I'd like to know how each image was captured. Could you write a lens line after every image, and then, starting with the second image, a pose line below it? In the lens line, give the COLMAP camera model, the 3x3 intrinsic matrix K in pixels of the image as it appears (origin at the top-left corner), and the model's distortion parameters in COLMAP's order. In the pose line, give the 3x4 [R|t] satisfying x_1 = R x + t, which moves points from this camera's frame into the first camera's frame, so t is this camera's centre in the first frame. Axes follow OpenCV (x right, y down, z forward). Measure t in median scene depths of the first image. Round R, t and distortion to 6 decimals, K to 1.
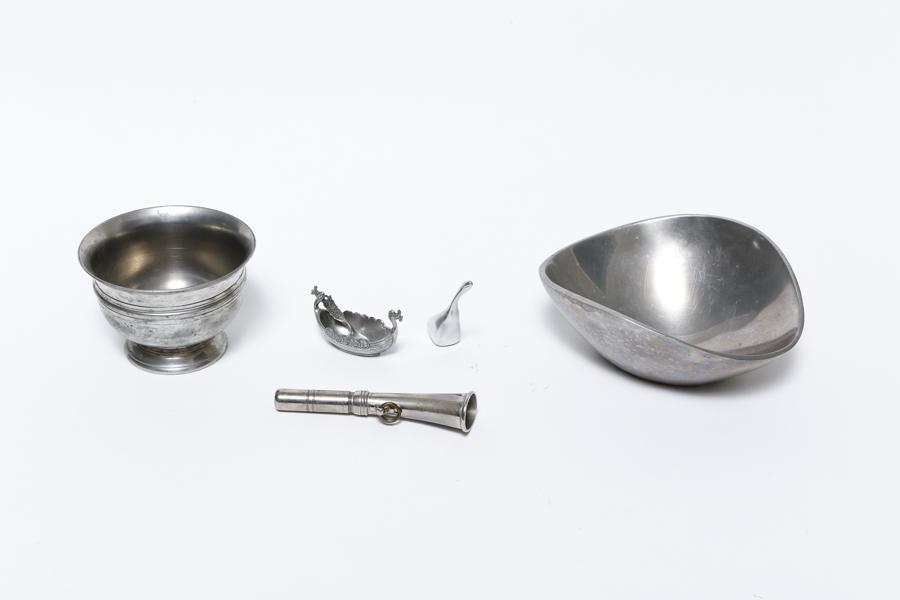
lens RADIAL K [[1296.1, 0, 450.0], [0, 1296.1, 301.2], [0, 0, 1]] dist [0.040810, 0.000000]
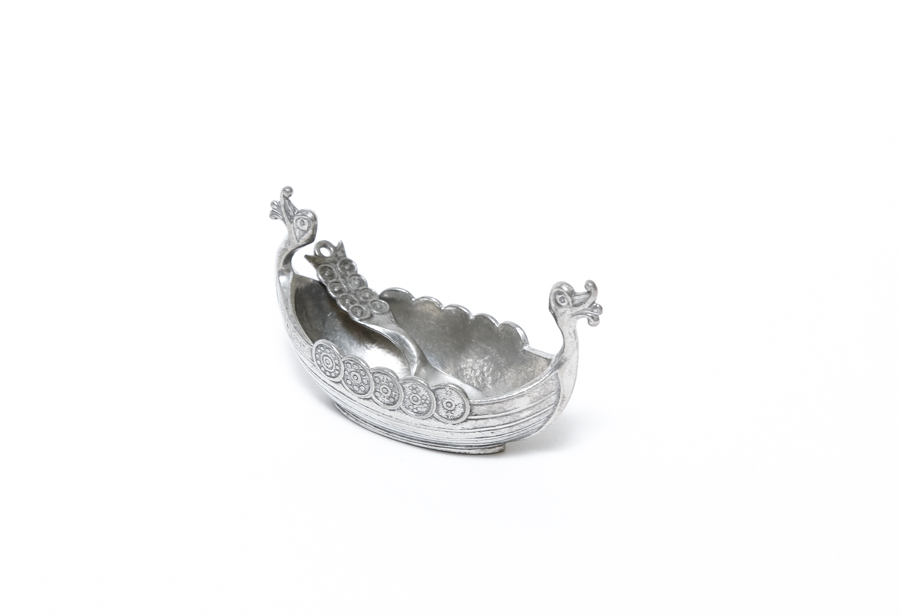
lens RADIAL K [[2771.0, 0, 450.0], [0, 2771.0, 307.5], [0, 0, 1]] dist [-0.014400, 0.000000]
pose [[0.996513, 0.055134, -0.062629, -0.032818], [-0.057521, 0.997660, -0.036971, 0.035314], [0.060444, 0.040444, 0.997352, 0.441853]]
